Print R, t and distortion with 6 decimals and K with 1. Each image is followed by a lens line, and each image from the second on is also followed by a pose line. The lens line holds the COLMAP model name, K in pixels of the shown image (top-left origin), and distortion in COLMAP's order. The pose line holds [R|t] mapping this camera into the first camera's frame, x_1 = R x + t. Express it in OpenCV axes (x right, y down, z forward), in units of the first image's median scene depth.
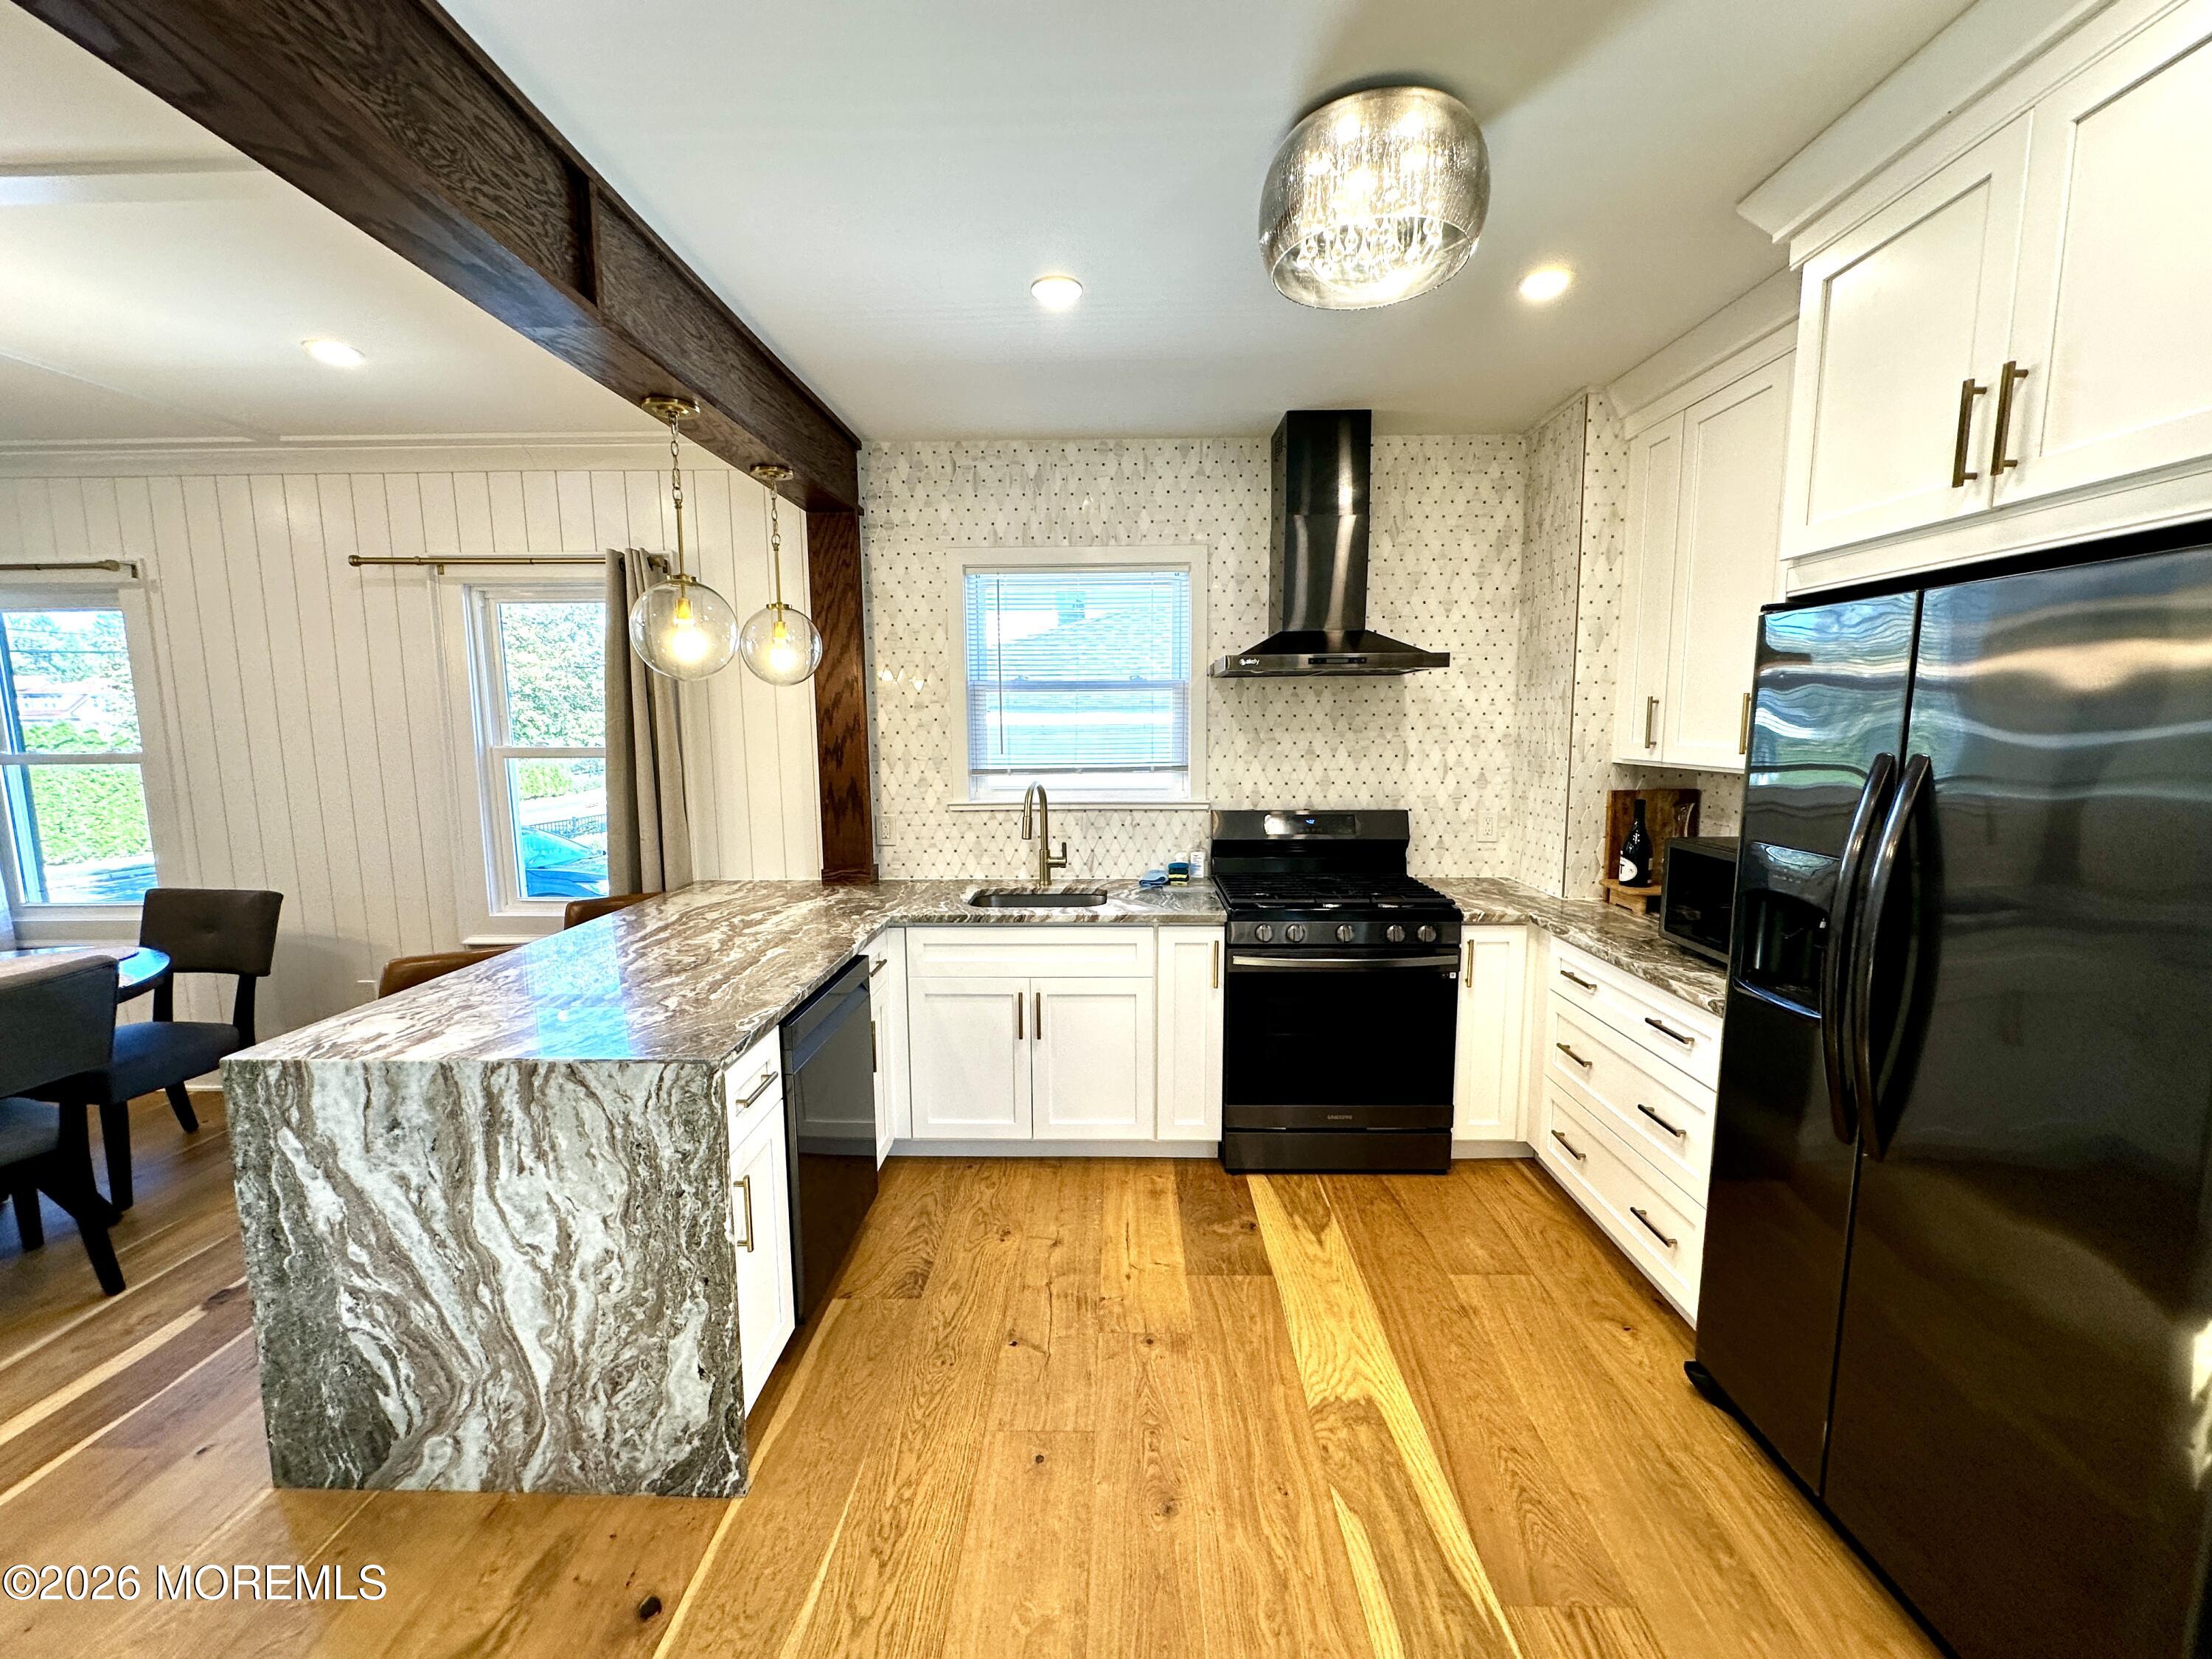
lens RADIAL K [[881.4, 0, 1099.6], [0, 881.4, 827.1], [0, 0, 1]] dist [-0.003174, 0.000647]
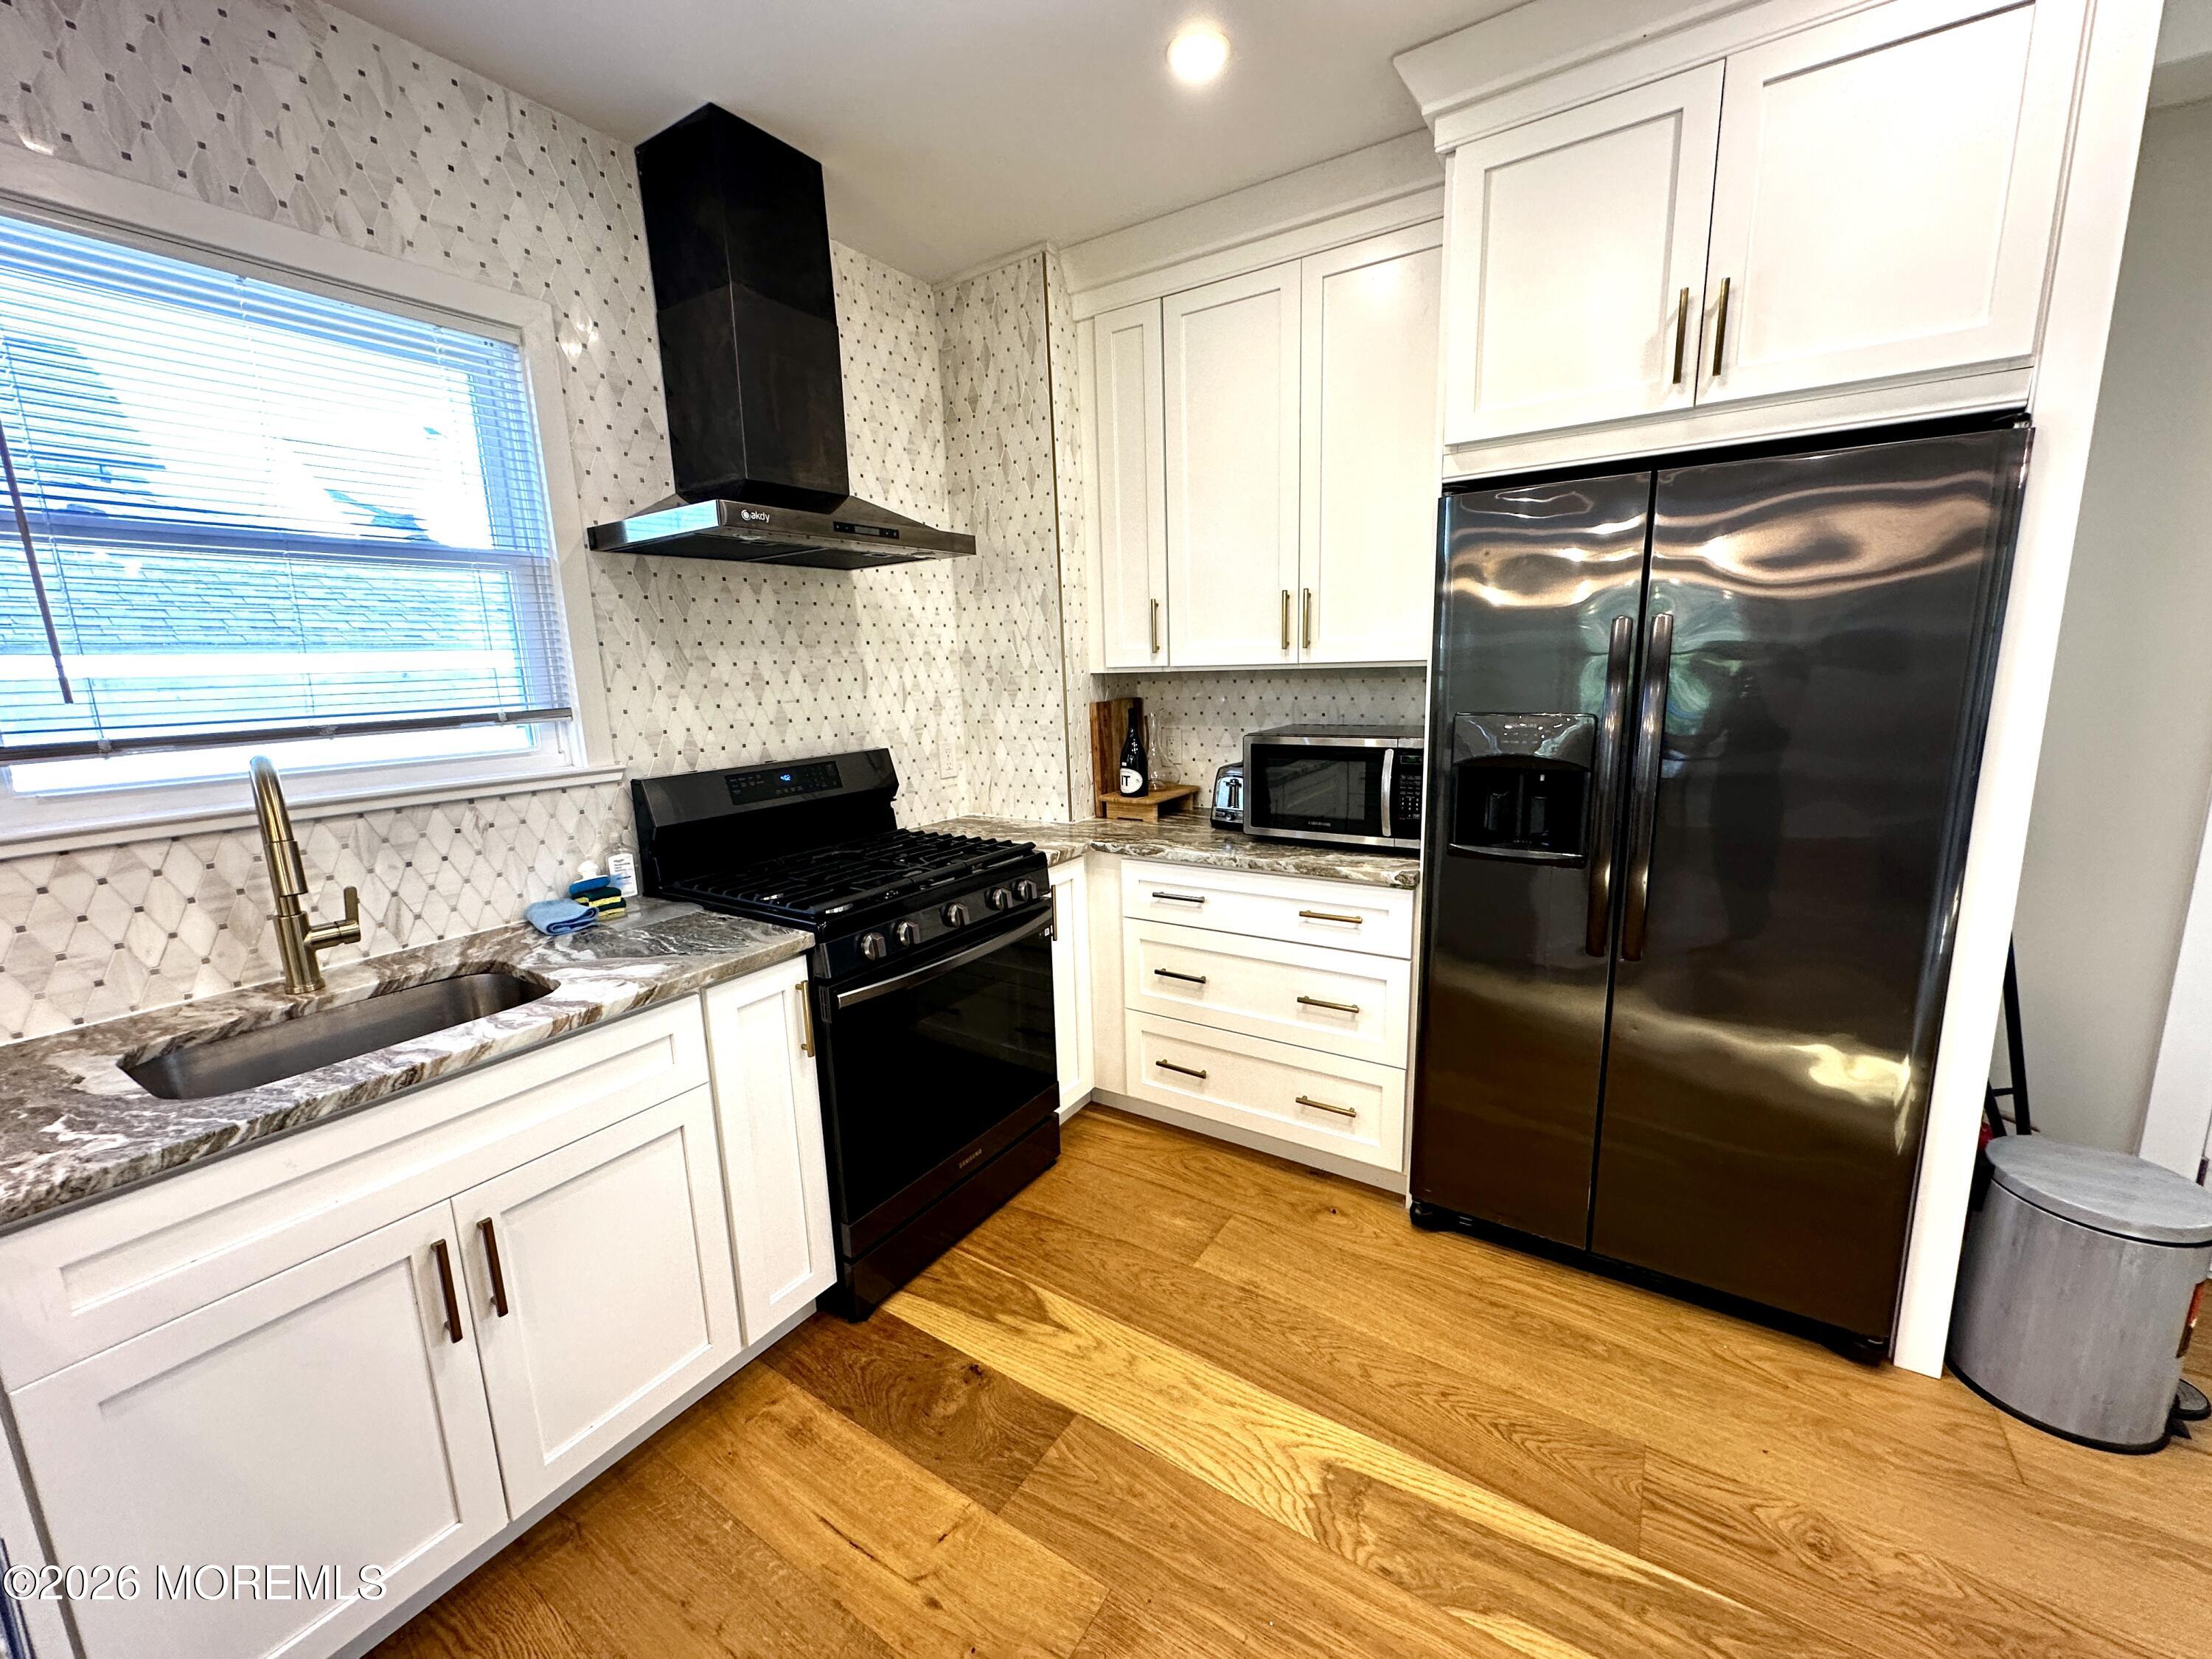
lens RADIAL K [[881.4, 0, 1109.5], [0, 881.4, 828.4], [0, 0, 1]] dist [-0.003174, 0.000647]
pose [[0.526246, -0.168976, 0.833374, -0.210064], [0.130425, 0.984500, 0.117259, -0.015278], [-0.840270, 0.046986, 0.540128, 0.426113]]
